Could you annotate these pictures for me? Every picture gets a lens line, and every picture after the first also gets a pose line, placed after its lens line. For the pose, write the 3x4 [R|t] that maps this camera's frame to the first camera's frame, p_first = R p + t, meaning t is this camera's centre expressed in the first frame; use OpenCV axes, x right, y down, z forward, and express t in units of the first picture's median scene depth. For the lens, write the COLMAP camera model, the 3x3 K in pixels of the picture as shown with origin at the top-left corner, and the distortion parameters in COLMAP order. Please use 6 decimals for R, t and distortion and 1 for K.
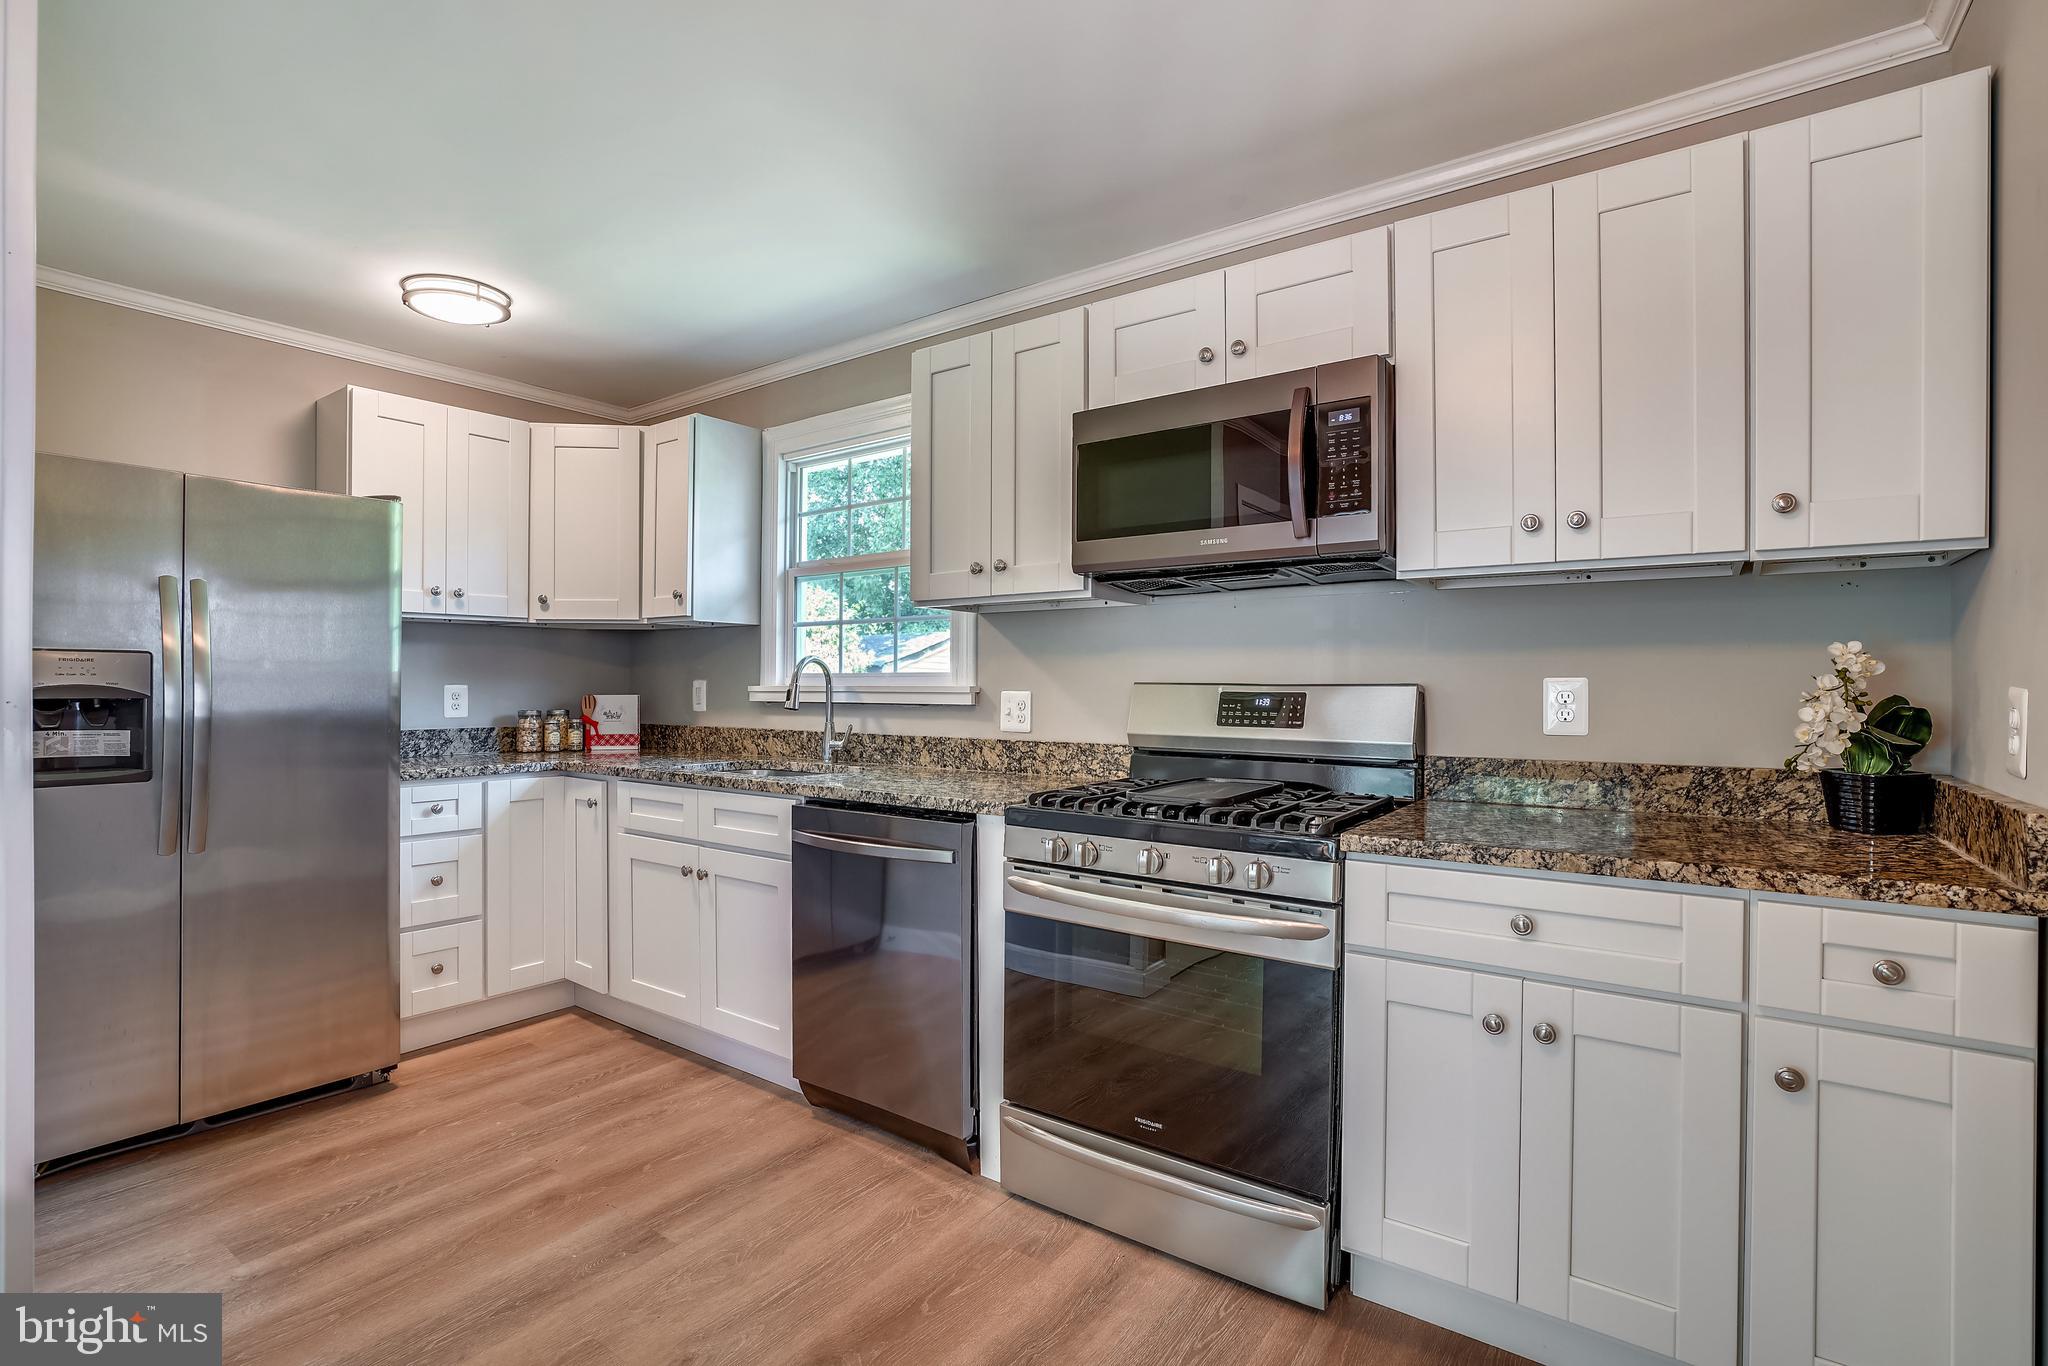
lens RADIAL K [[959.2, 0, 1024.0], [0, 959.2, 683.0], [0, 0, 1]] dist [-0.073790, 0.039133]
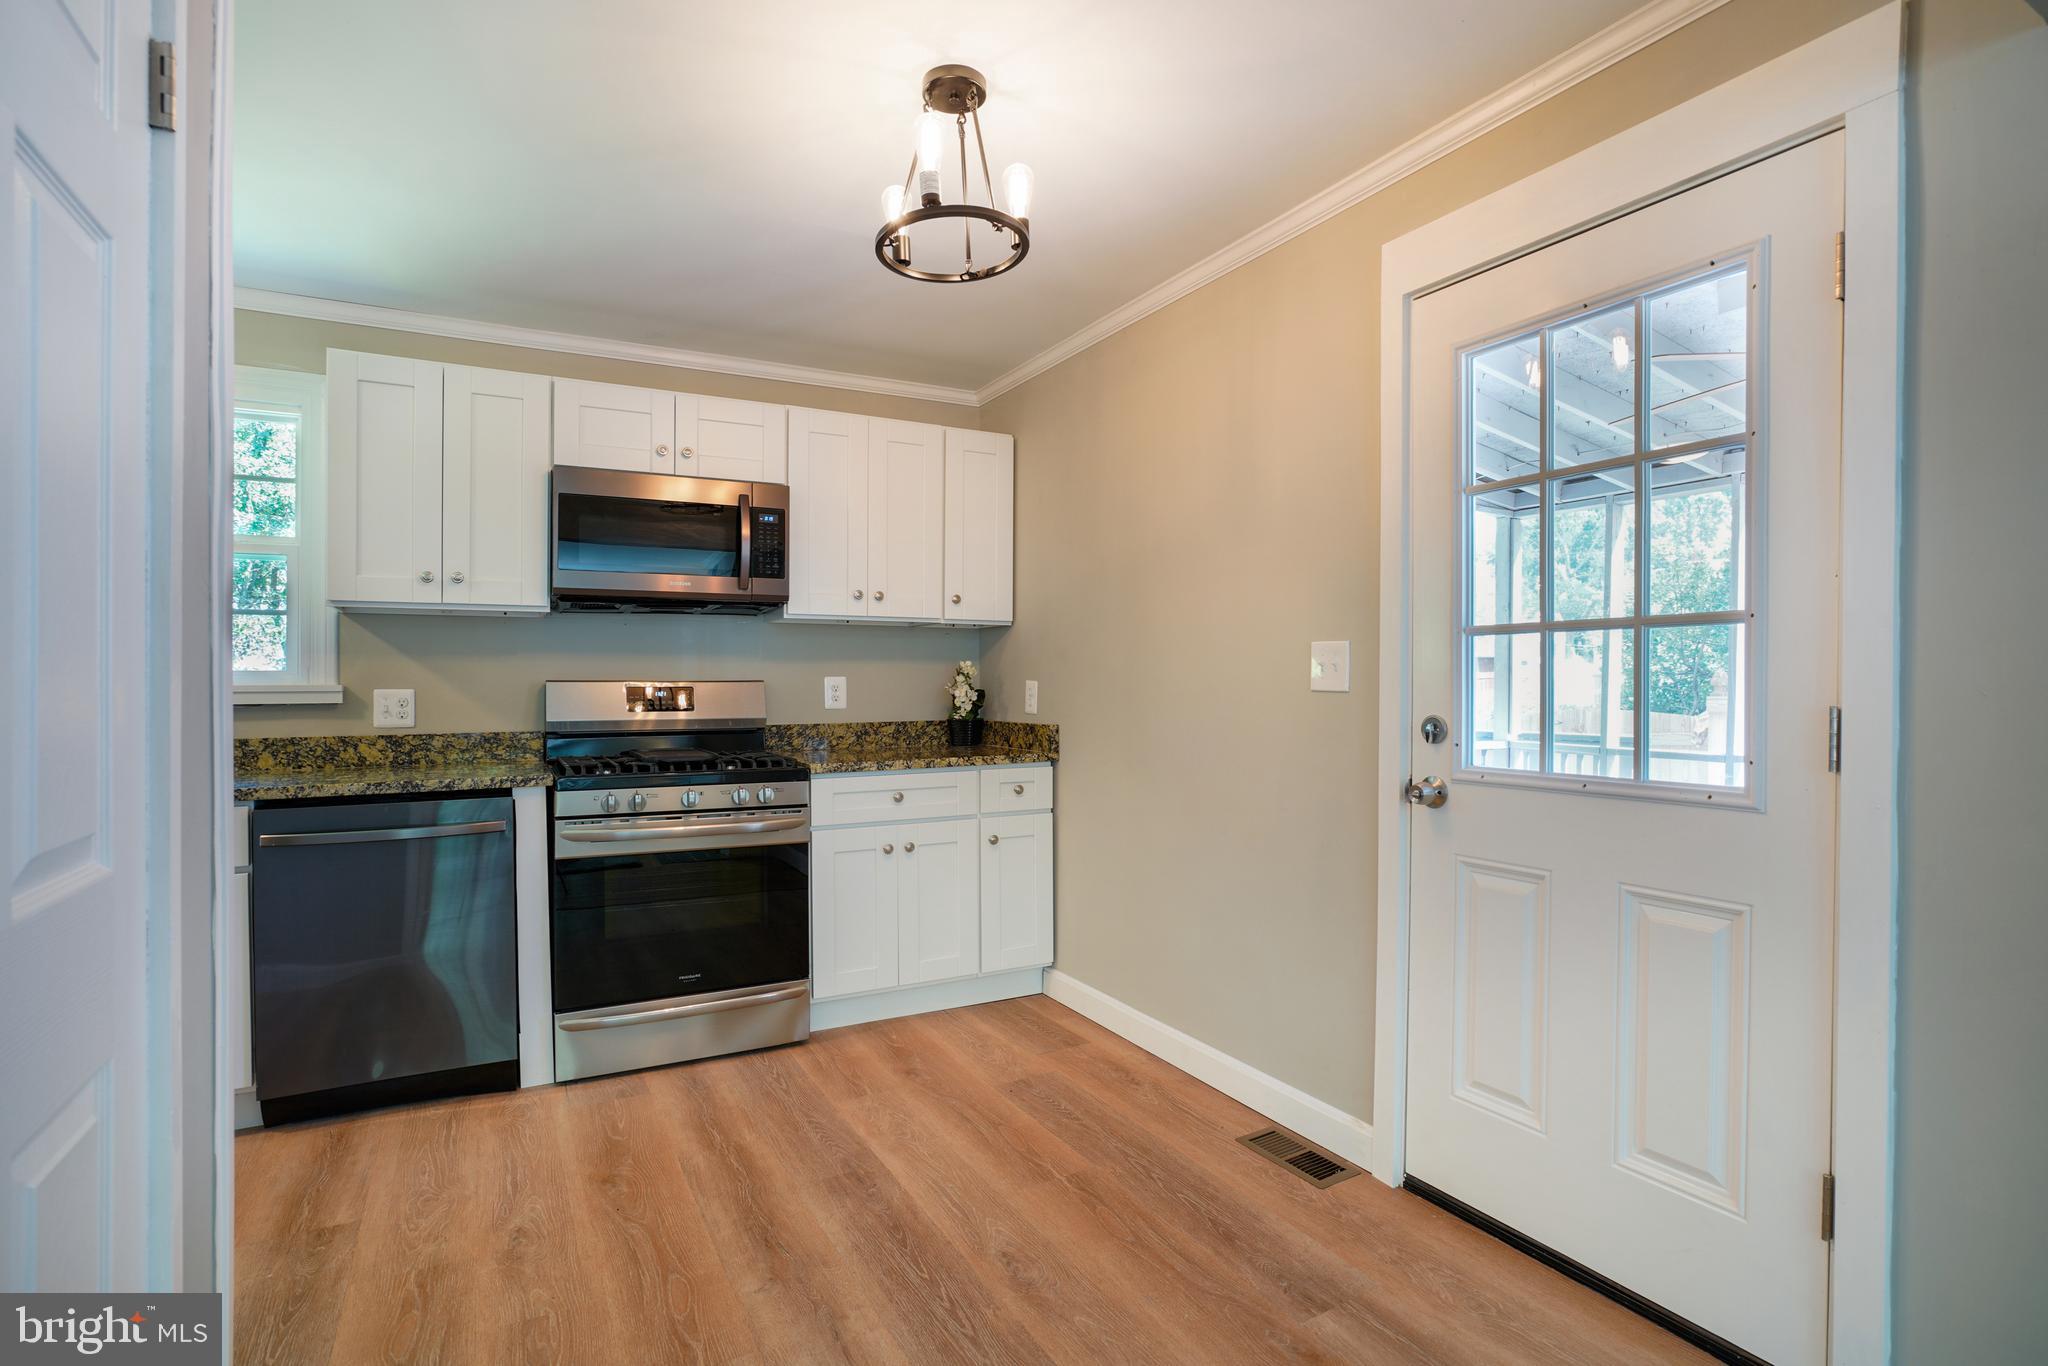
lens RADIAL K [[975.8, 0, 1028.9], [0, 975.8, 672.8], [0, 0, 1]] dist [-0.079375, 0.031012]
pose [[0.420017, 0.004909, 0.907503, -0.986387], [0.004954, 0.999958, -0.007702, 0.002625], [-0.907503, 0.007731, 0.419975, -0.117235]]
